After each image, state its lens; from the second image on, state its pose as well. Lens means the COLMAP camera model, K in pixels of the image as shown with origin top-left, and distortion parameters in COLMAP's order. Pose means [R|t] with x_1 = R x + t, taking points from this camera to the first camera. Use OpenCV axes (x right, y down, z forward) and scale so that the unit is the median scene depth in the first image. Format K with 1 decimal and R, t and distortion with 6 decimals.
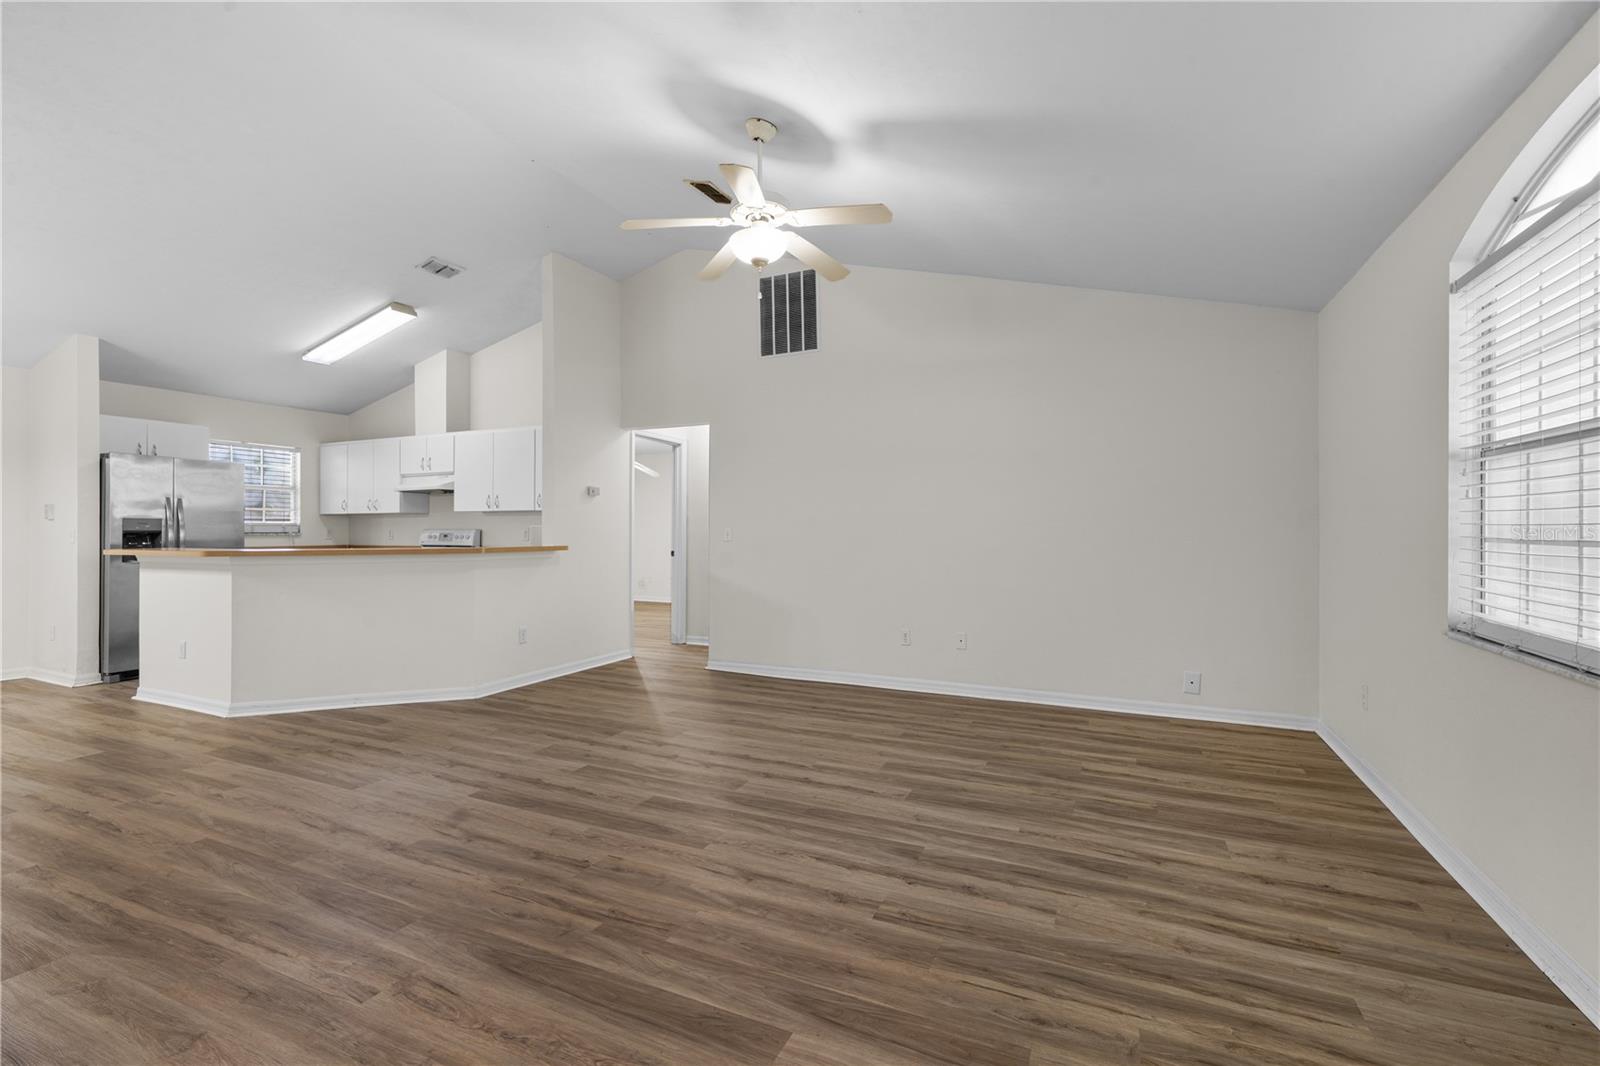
lens RADIAL K [[711.5, 0, 787.6], [0, 711.5, 529.9], [0, 0, 1]] dist [0.002100, 0.001881]
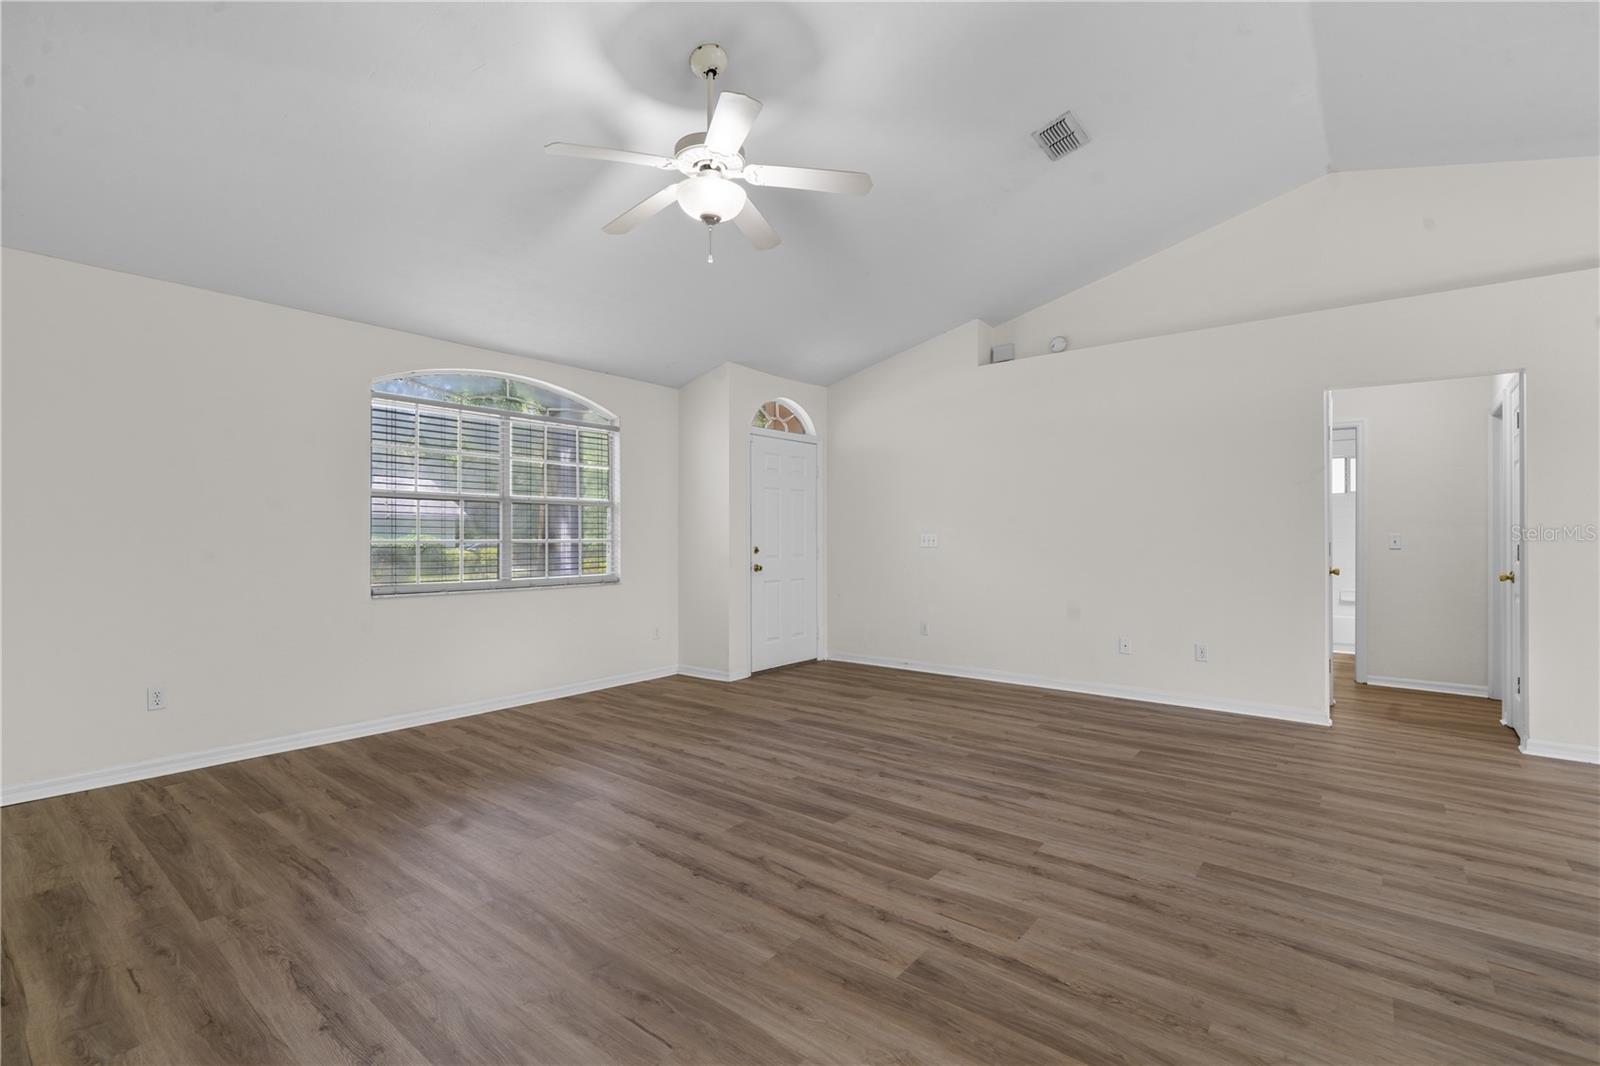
lens RADIAL K [[711.5, 0, 804.2], [0, 711.5, 535.5], [0, 0, 1]] dist [0.002100, 0.001881]
pose [[-0.973875, -0.000311, 0.227084, -0.370708], [-0.000898, 0.999997, -0.002483, 0.000807], [-0.227083, -0.002622, -0.973872, 1.962515]]
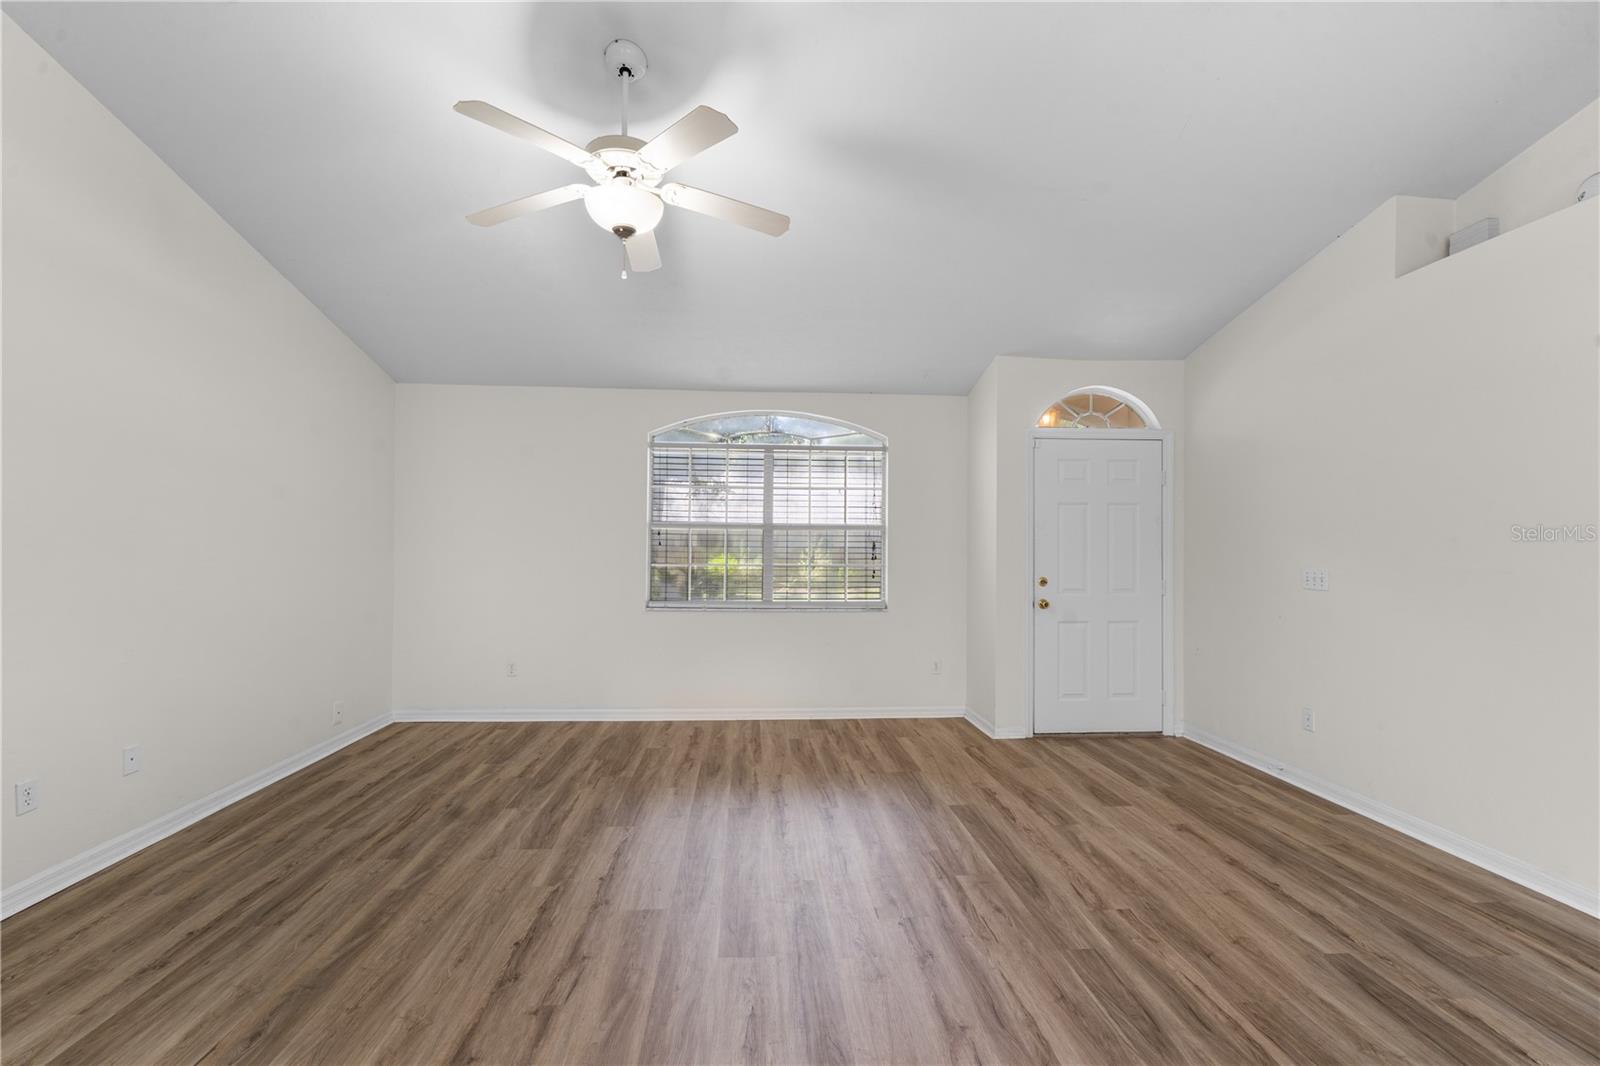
lens RADIAL K [[687.6, 0, 797.9], [0, 687.6, 537.9], [0, 0, 1]] dist [0.002056, -0.000294]
pose [[-0.496419, 0.000456, 0.868083, -0.849439], [-0.009794, 0.999933, -0.006126, -0.046185], [-0.868028, -0.011542, -0.496382, 1.314405]]
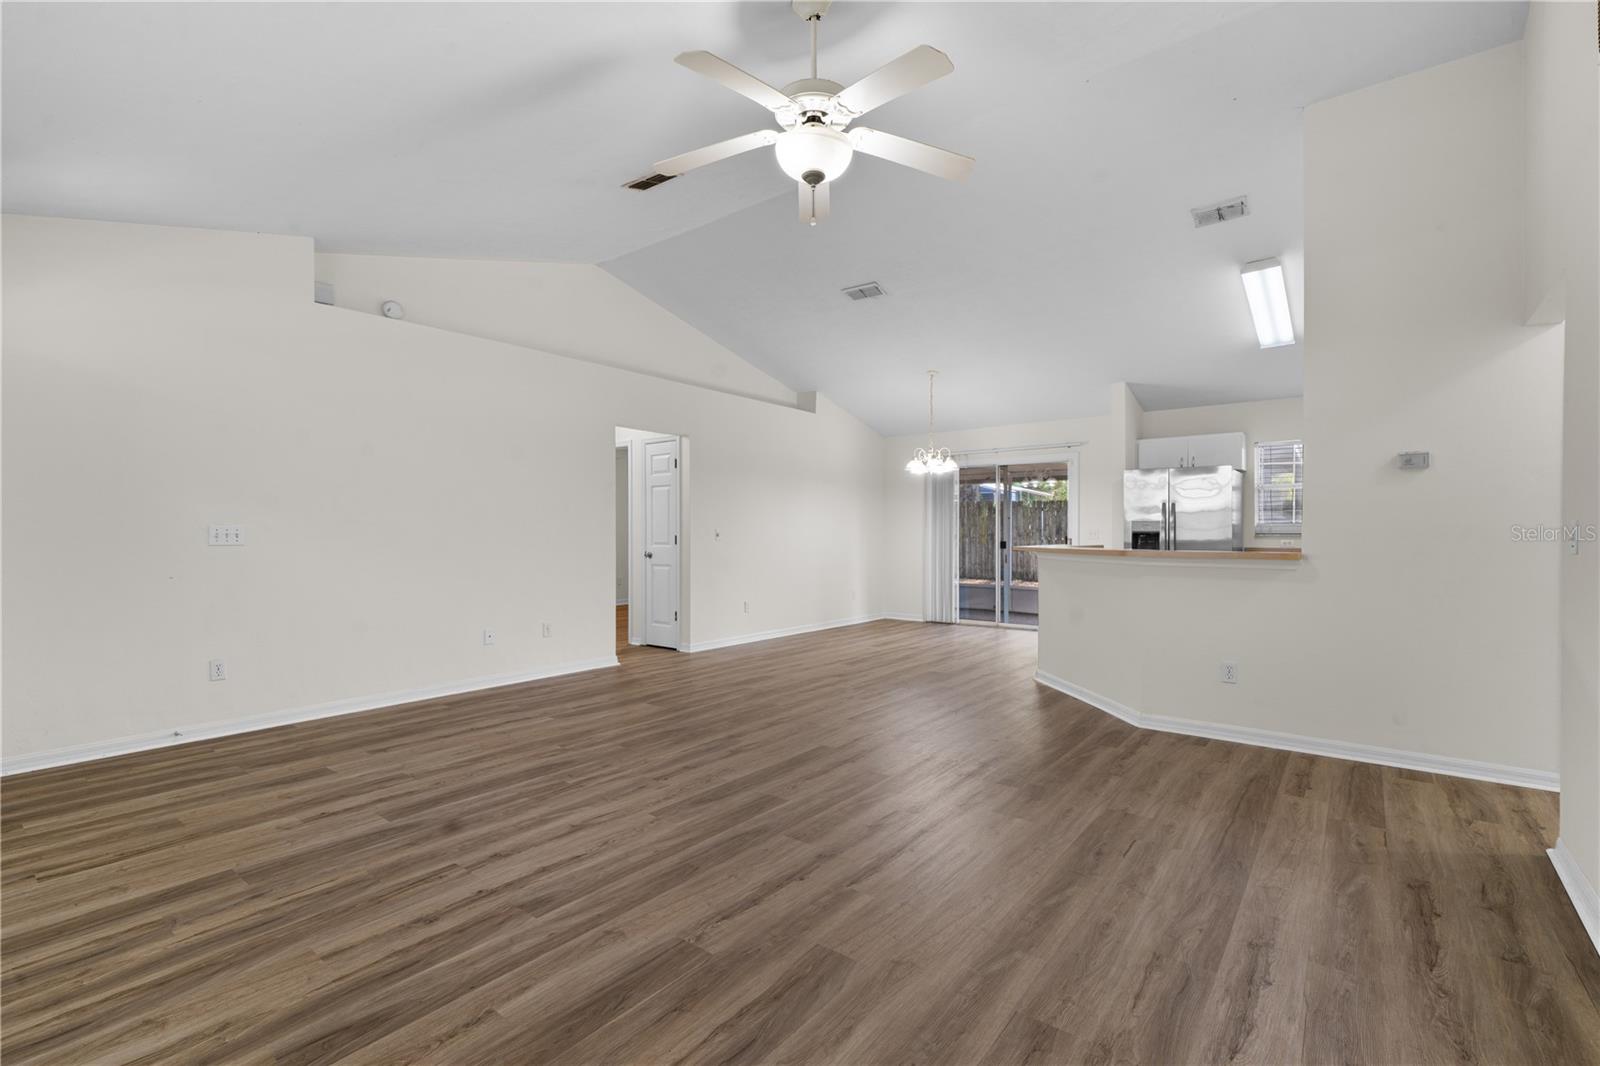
lens RADIAL K [[711.5, 0, 786.1], [0, 711.5, 537.4], [0, 0, 1]] dist [0.002100, 0.001881]
pose [[-0.232042, 0.006546, -0.972684, 0.783721], [0.000874, 0.999978, 0.006521, 0.005175], [0.972705, 0.000663, -0.232042, 1.256285]]
